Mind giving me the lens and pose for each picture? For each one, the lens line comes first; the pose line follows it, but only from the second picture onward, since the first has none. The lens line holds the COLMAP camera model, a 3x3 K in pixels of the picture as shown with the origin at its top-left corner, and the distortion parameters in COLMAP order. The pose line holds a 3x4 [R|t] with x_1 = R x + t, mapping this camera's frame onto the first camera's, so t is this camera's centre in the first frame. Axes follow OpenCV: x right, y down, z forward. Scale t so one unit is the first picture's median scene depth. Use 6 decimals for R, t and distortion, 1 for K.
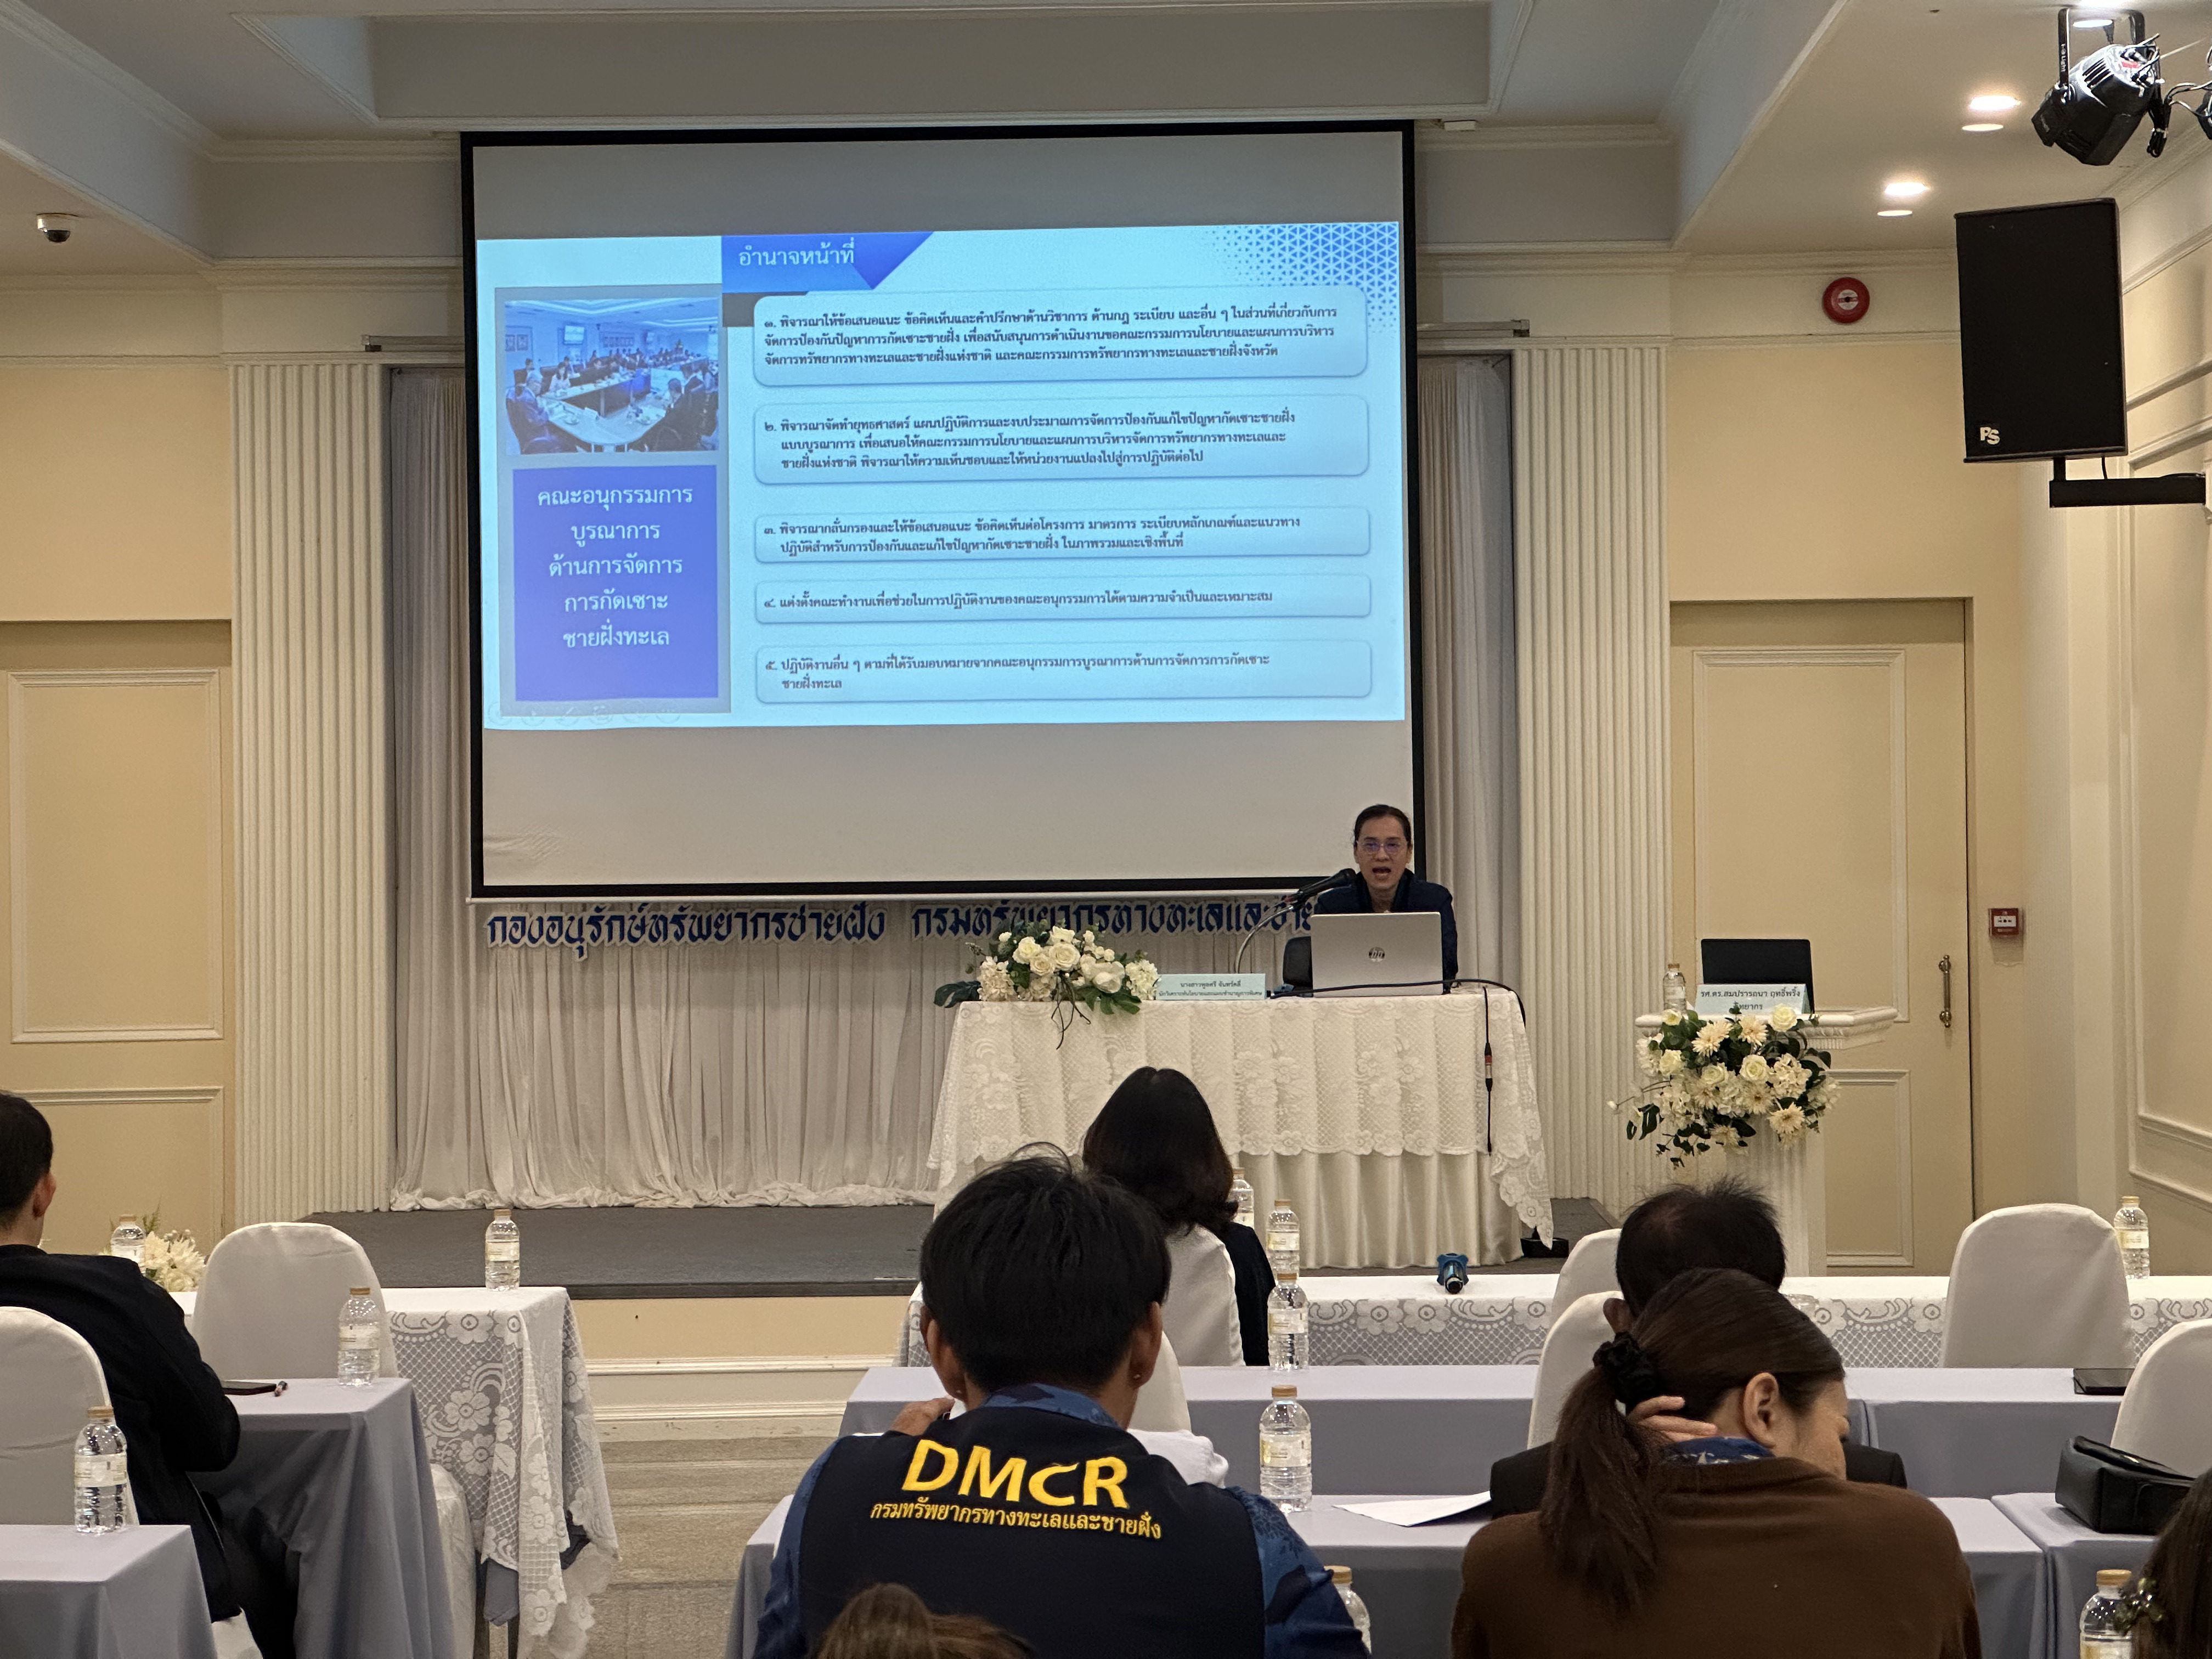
lens RADIAL K [[5039.5, 0, 1106.0], [0, 5039.5, 829.5], [0, 0, 1]] dist [-0.034466, 2.585754]
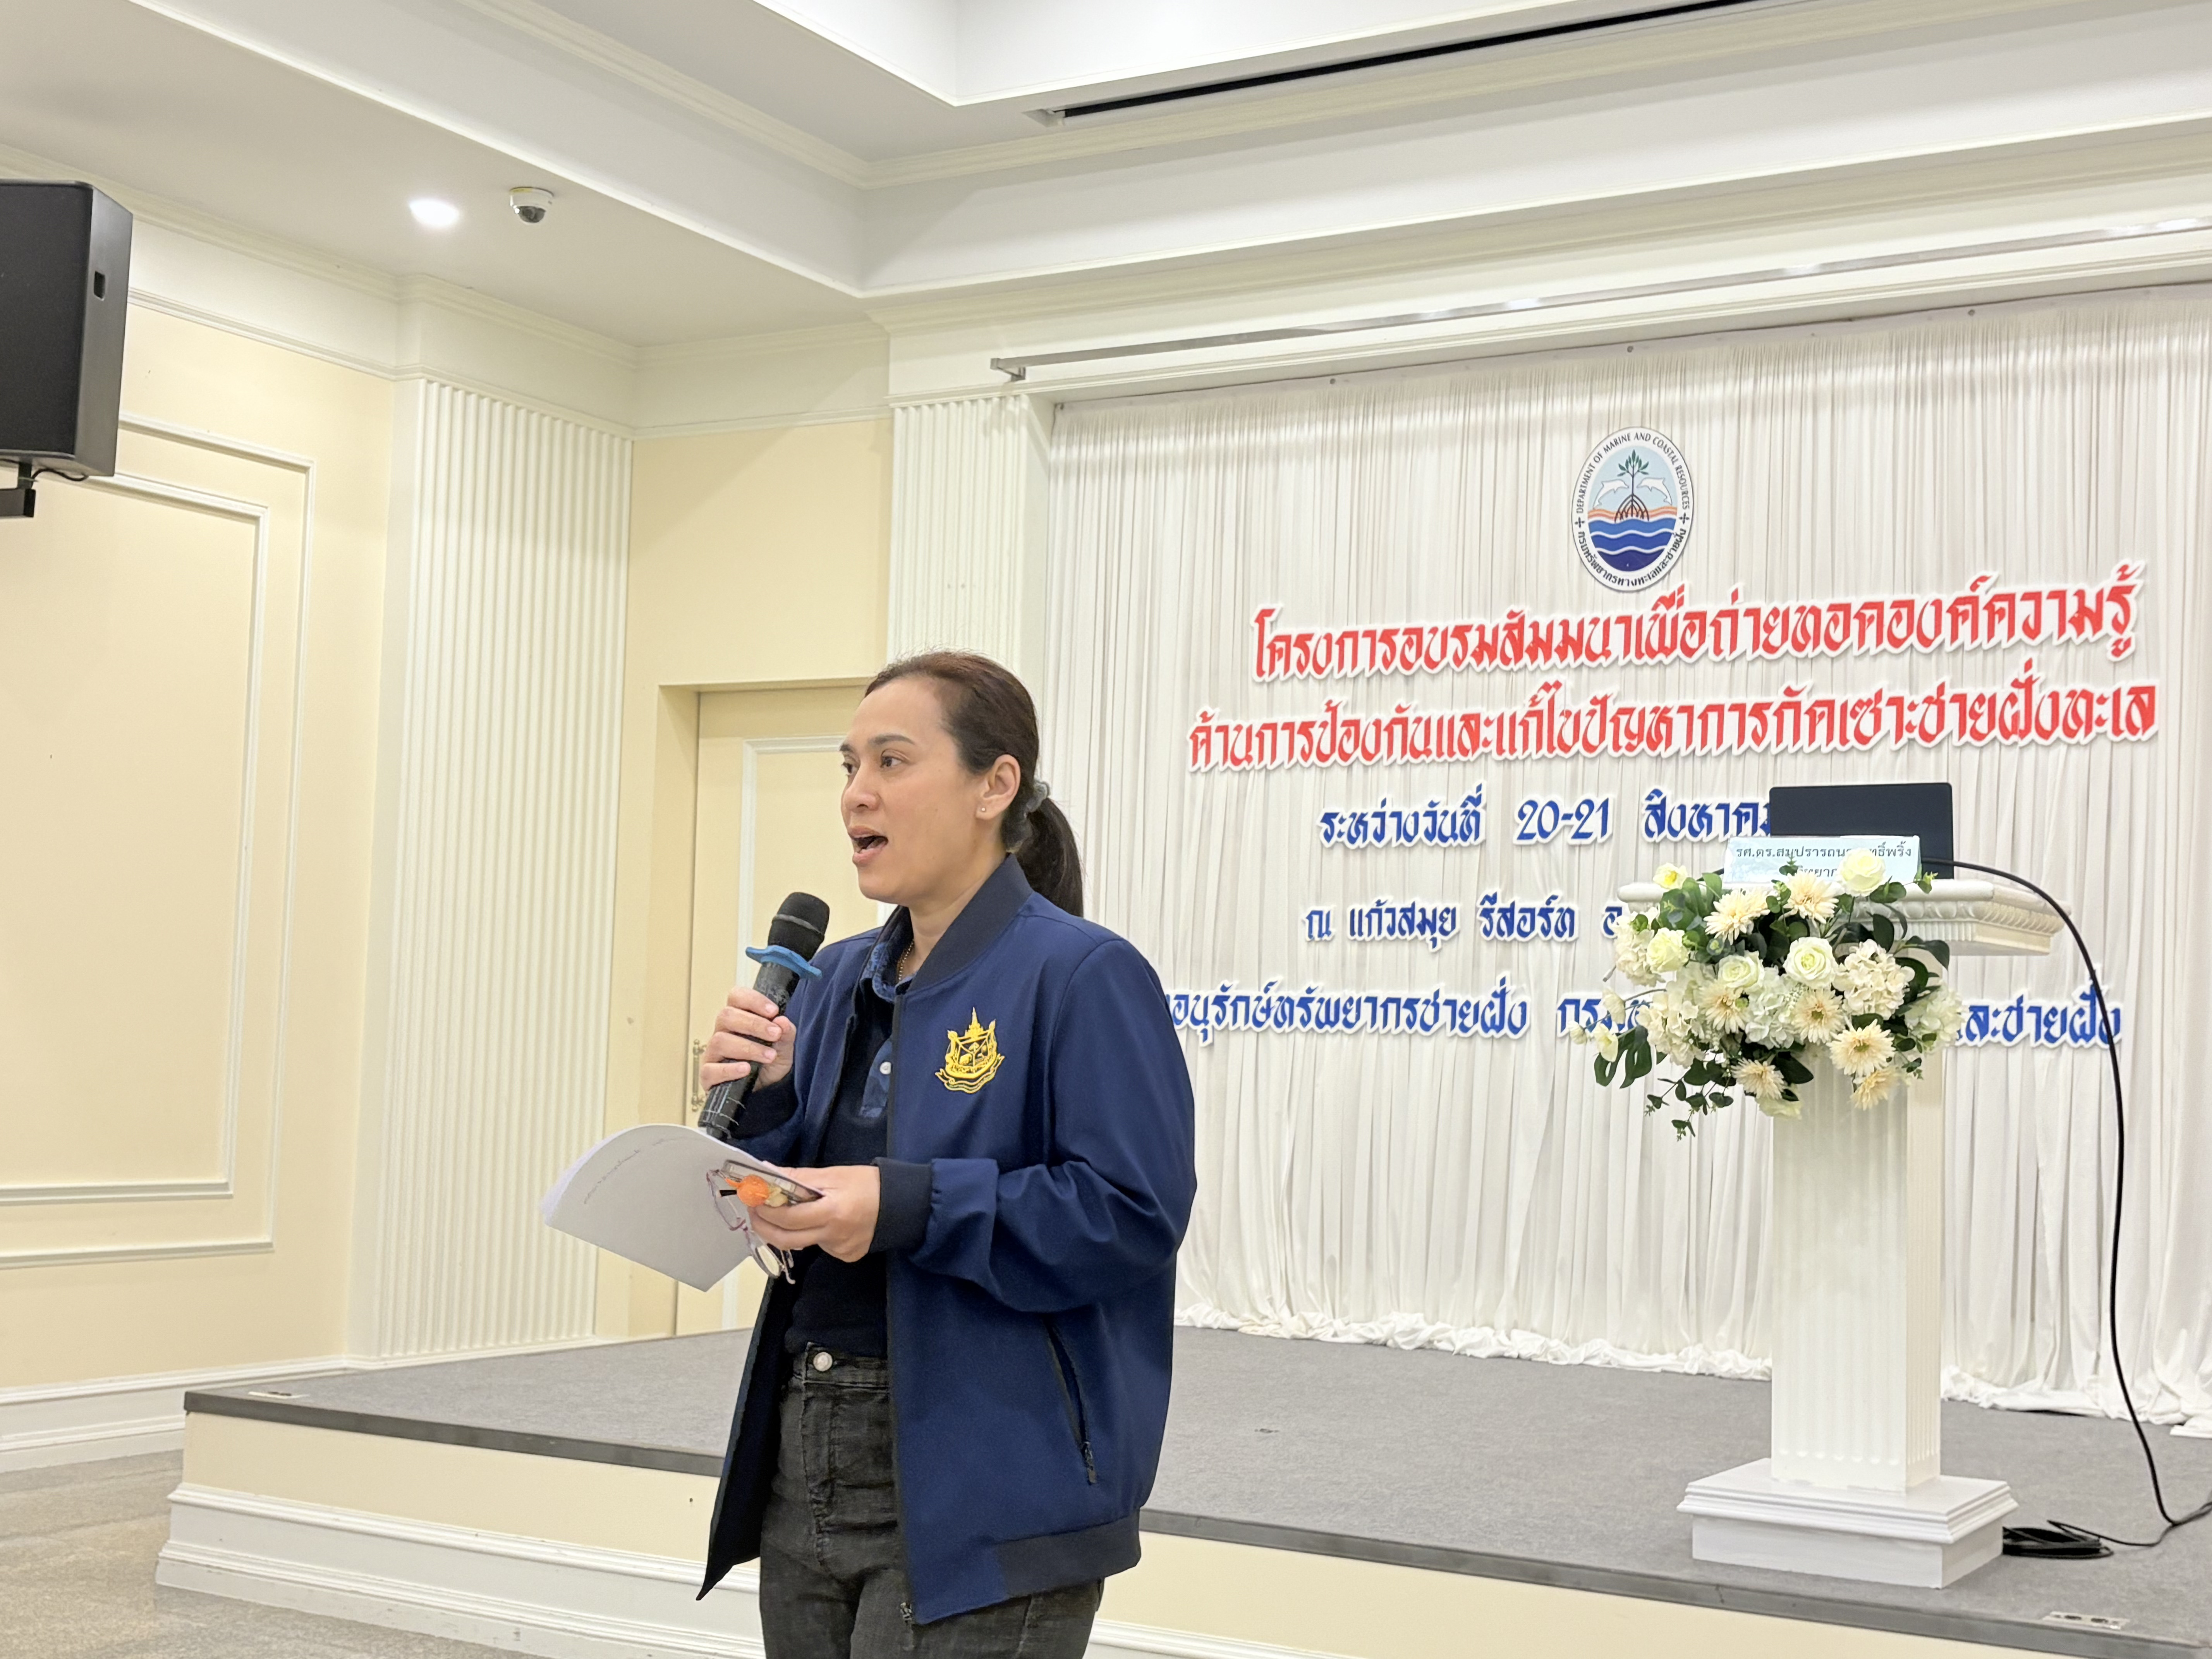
lens RADIAL K [[2851.6, 0, 1106.1], [0, 2851.6, 880.9], [0, 0, 1]] dist [0.216572, -0.935932]
pose [[0.868284, 0.010001, -0.495966, 0.131155], [-0.039774, 0.997981, -0.049508, 0.022793], [0.494470, 0.062713, 0.866930, 0.554077]]
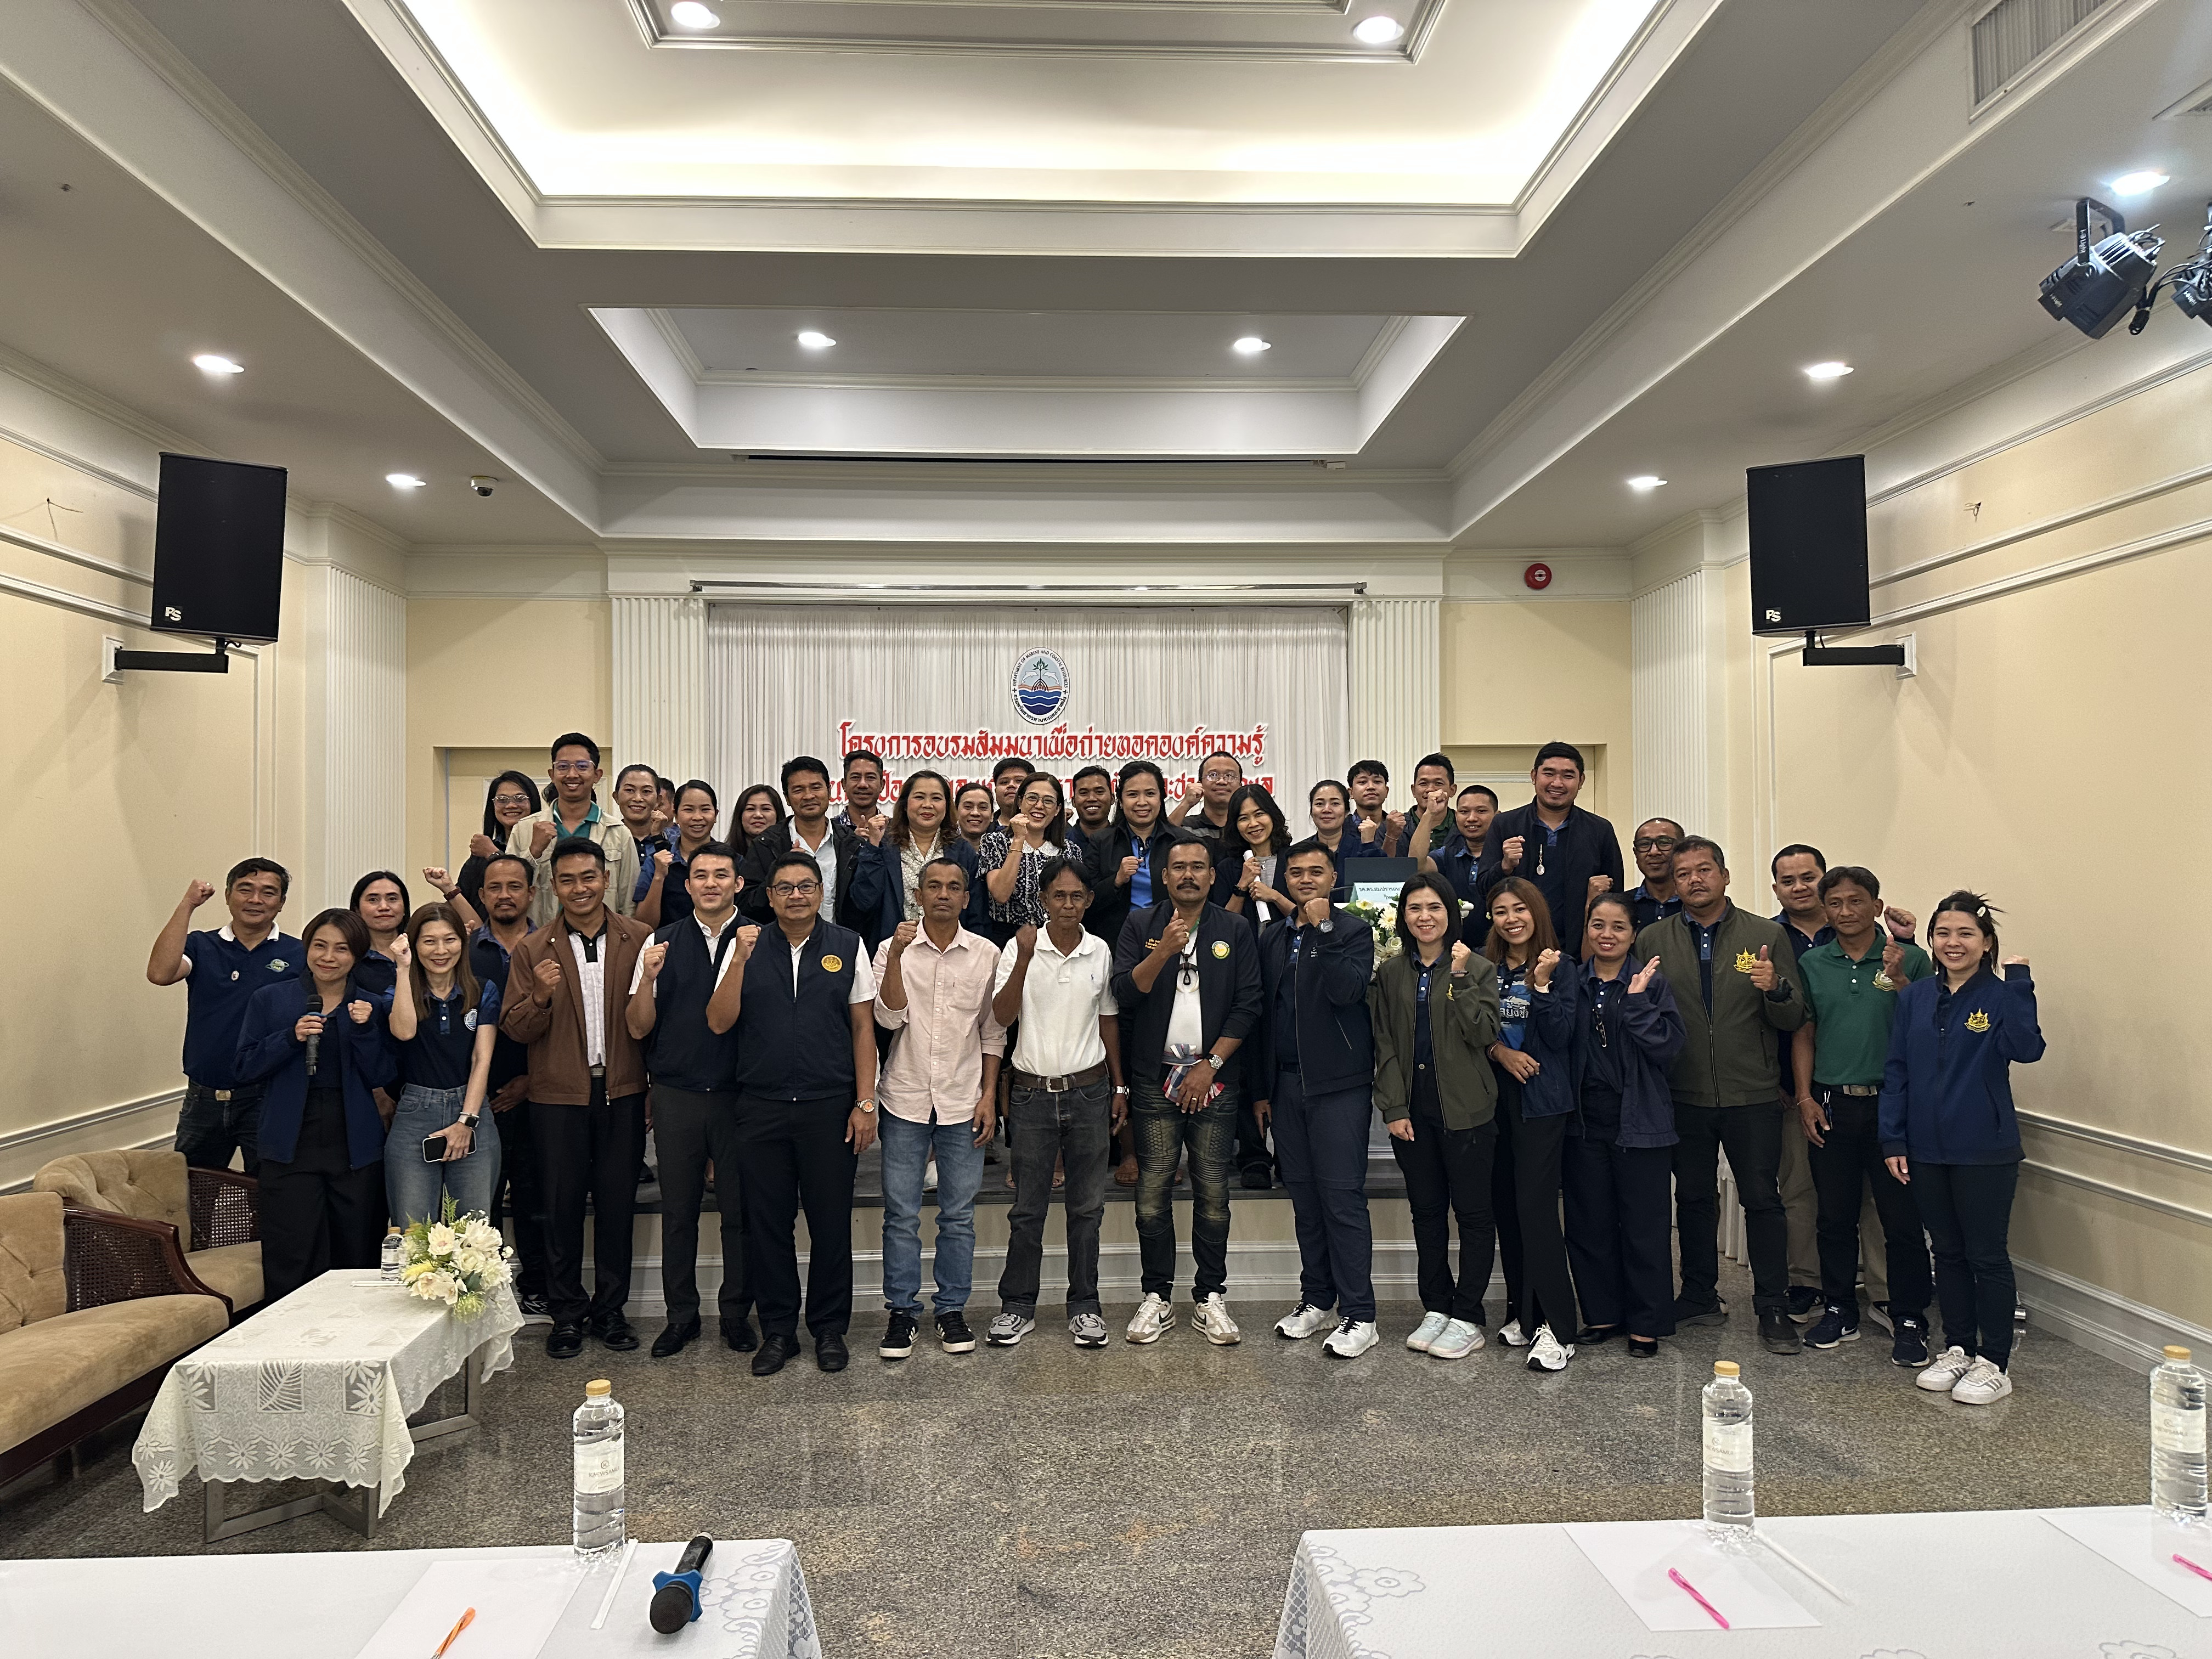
lens RADIAL K [[1557.0, 0, 1106.0], [0, 1557.0, 829.5], [0, 0, 1]] dist [0.112096, -0.126198]
pose [[0.996760, 0.006284, 0.080189, -0.049371], [-0.004663, 0.999781, -0.020381, -0.003493], [-0.080300, 0.019941, 0.996571, 0.456183]]
